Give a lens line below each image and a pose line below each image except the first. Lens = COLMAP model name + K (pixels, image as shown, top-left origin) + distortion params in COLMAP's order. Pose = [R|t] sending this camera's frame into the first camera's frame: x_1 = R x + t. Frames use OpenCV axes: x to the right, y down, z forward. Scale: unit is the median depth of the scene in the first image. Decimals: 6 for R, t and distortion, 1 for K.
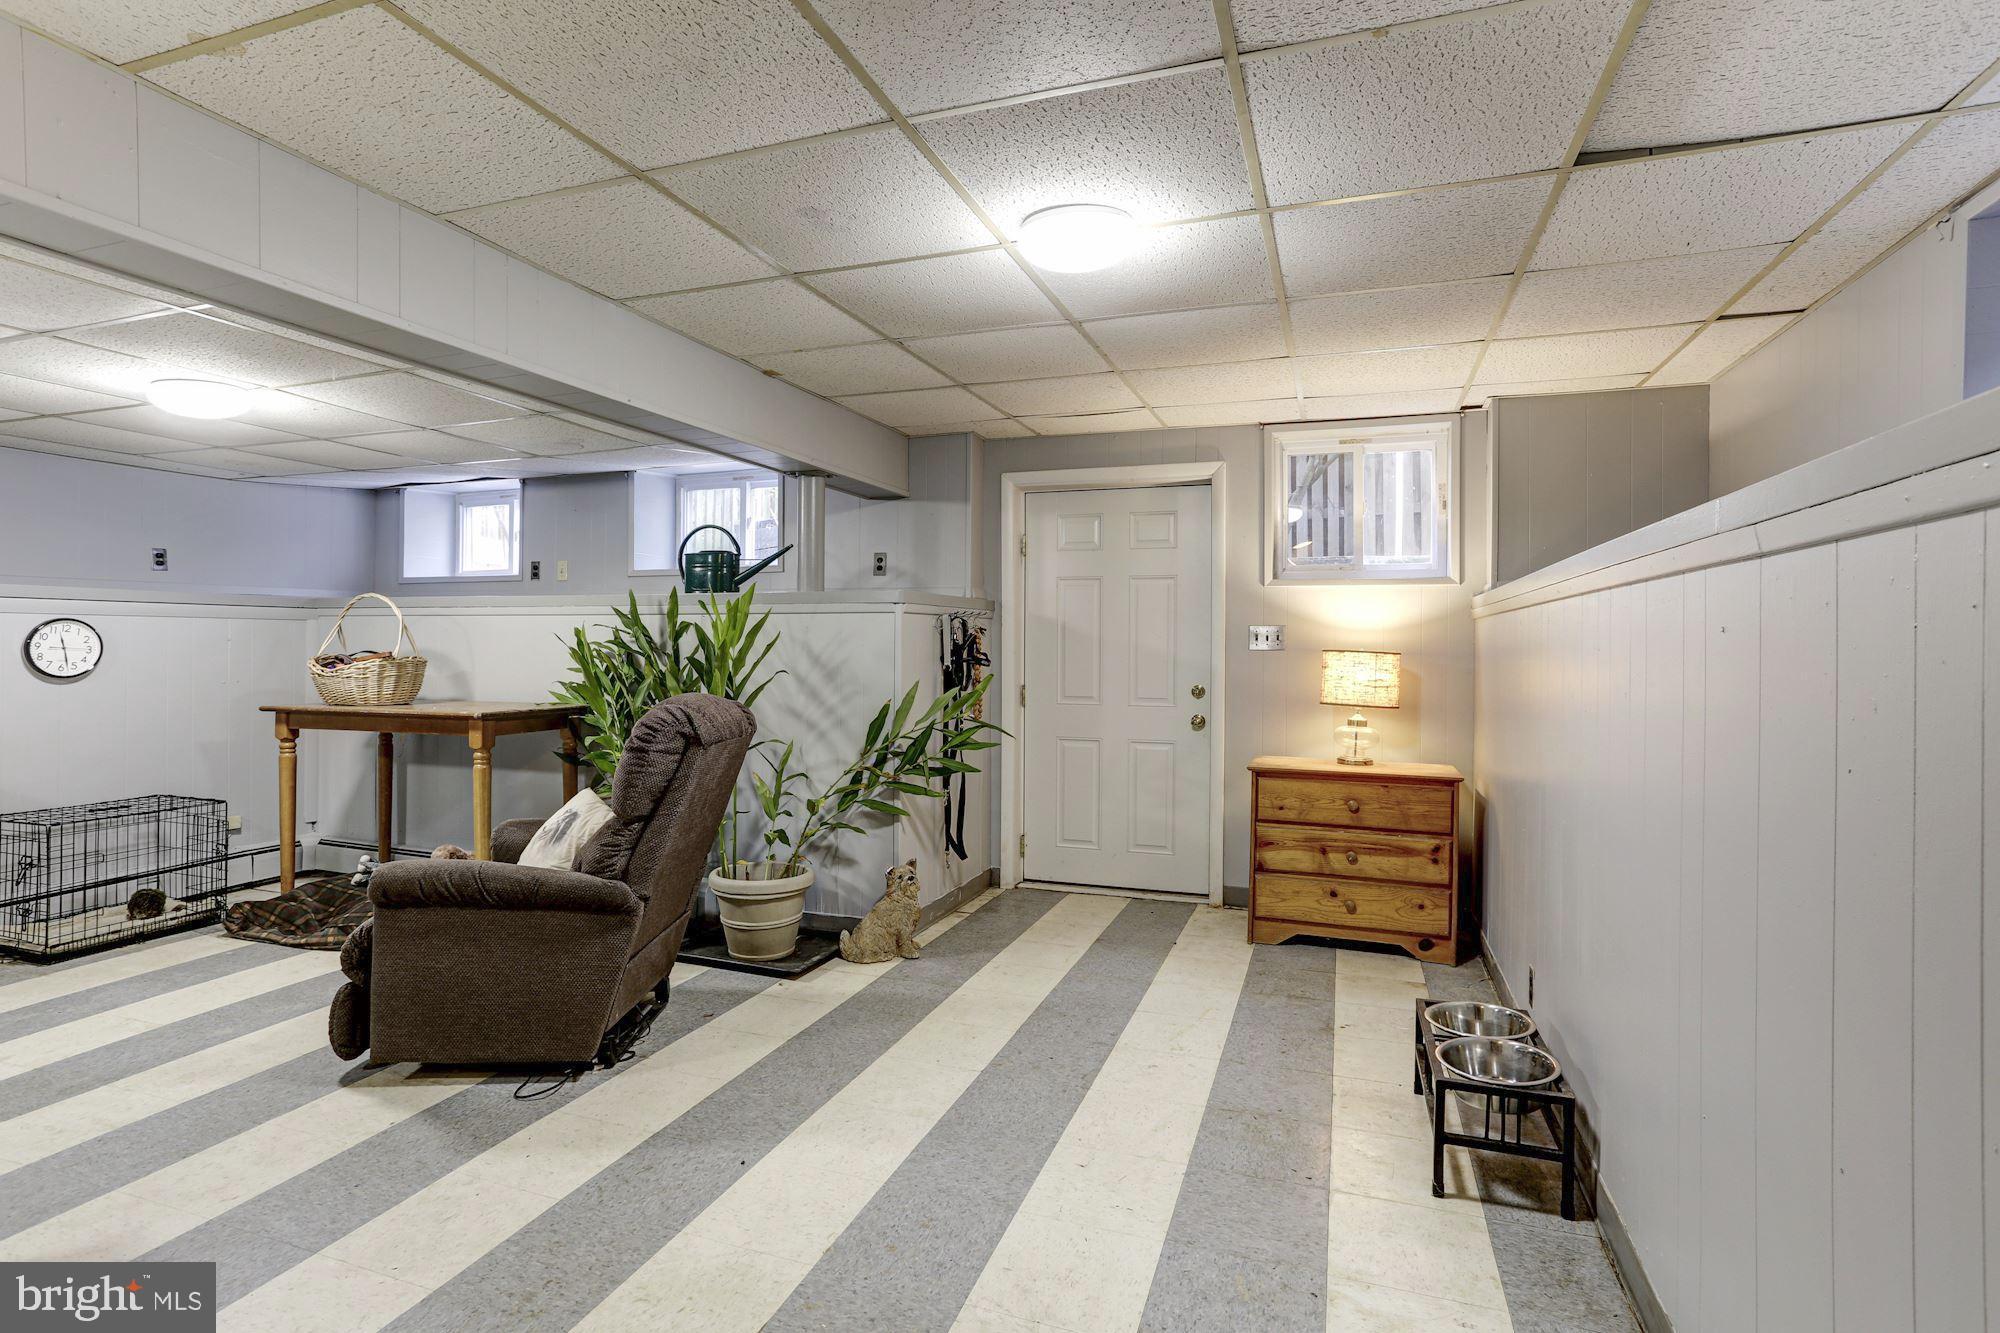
lens RADIAL K [[960.2, 0, 1001.7], [0, 960.2, 652.9], [0, 0, 1]] dist [-0.038860, 0.019752]
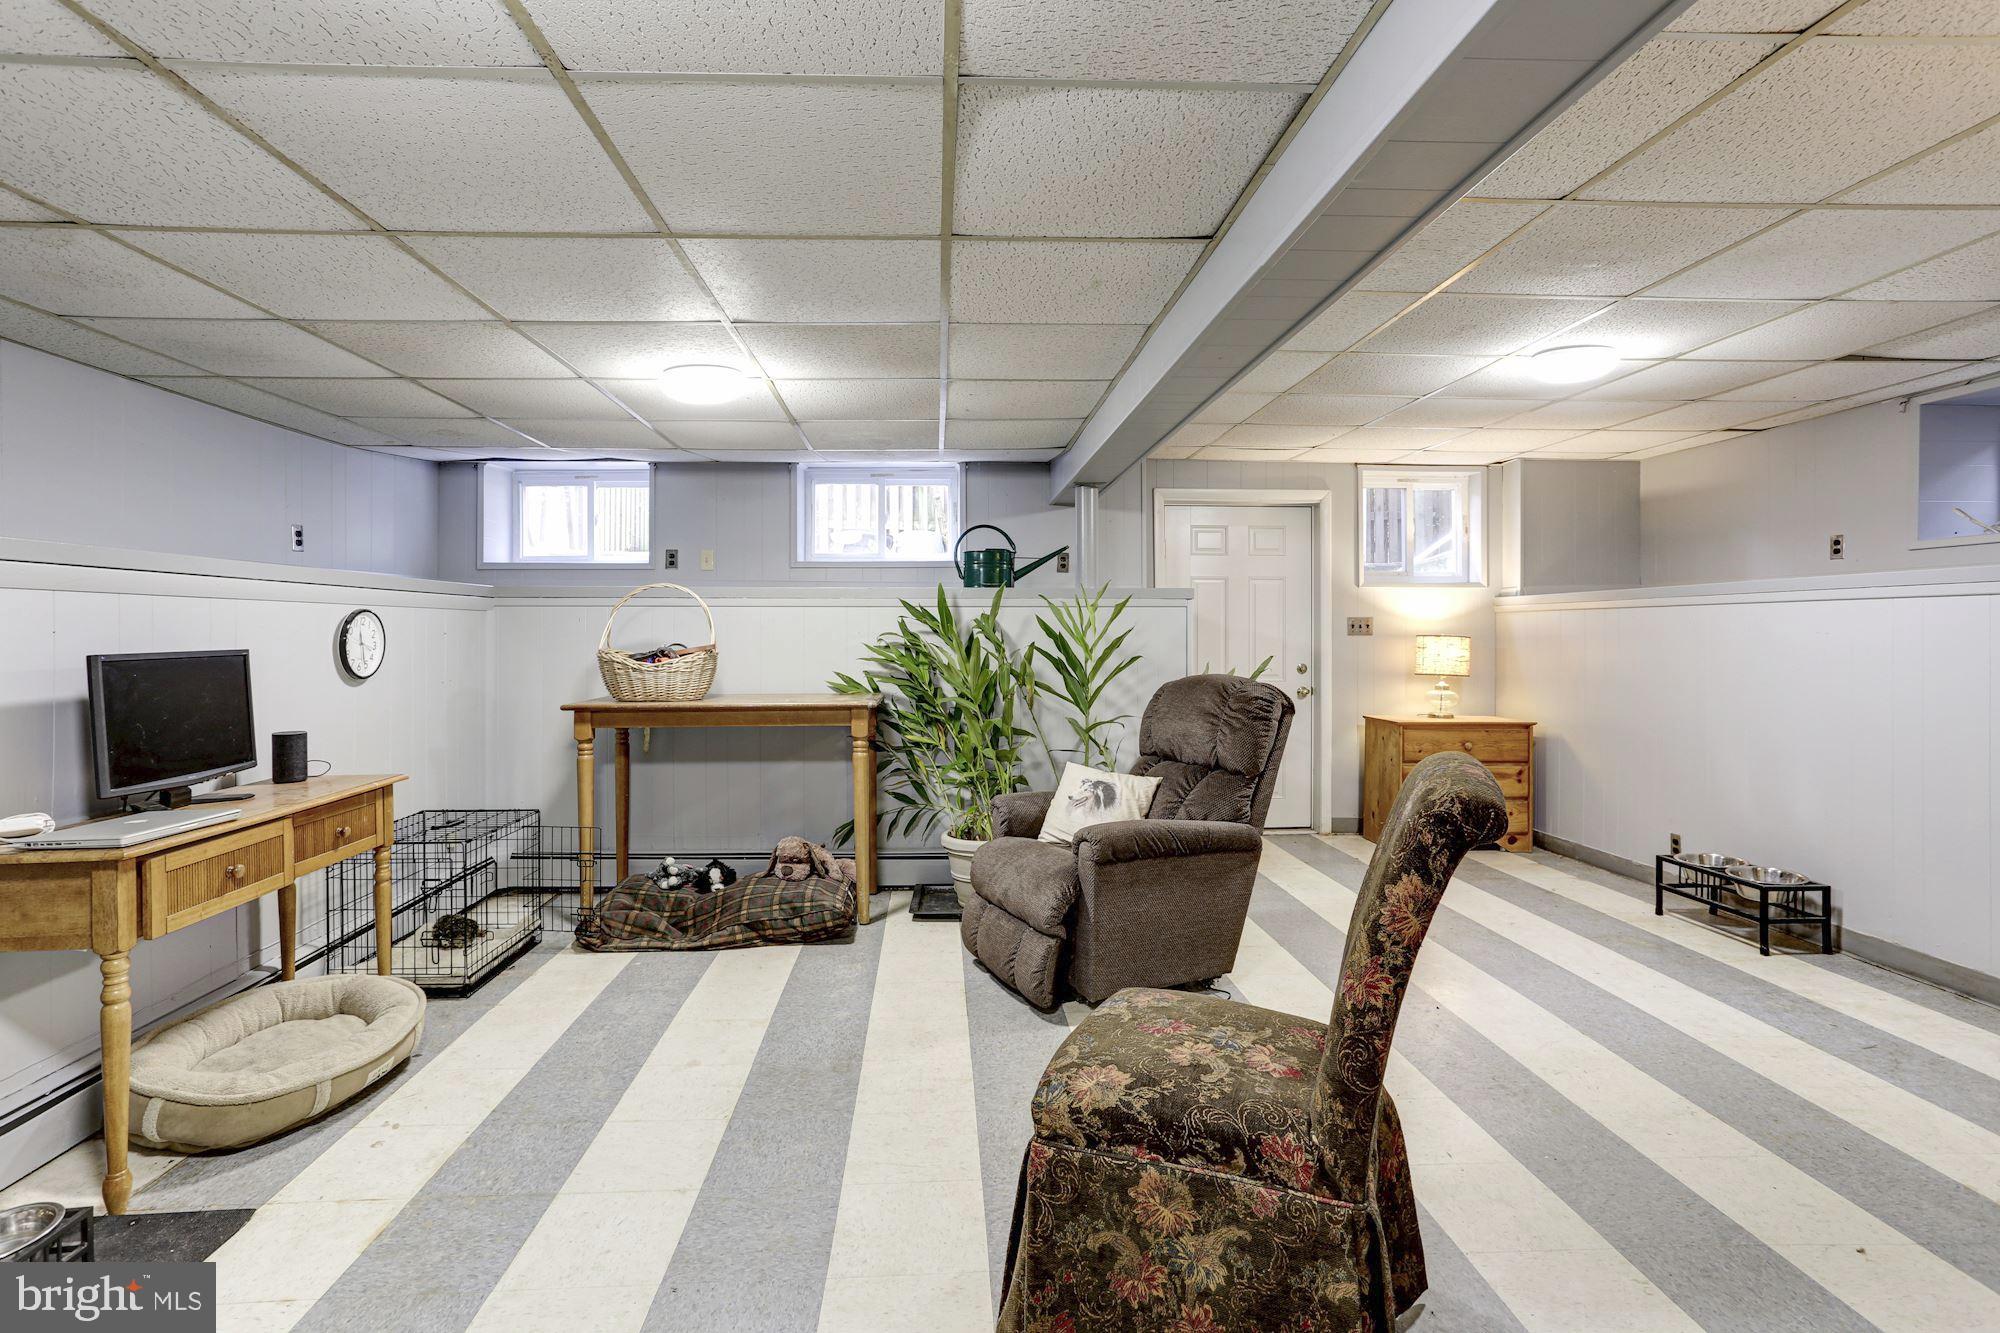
lens RADIAL K [[960.2, 0, 971.4], [0, 960.2, 643.4], [0, 0, 1]] dist [-0.038860, 0.019752]
pose [[0.924210, -0.010870, 0.381730, -0.760699], [0.009402, 0.999939, 0.005711, -0.005091], [-0.381769, -0.001689, 0.924256, -0.010126]]
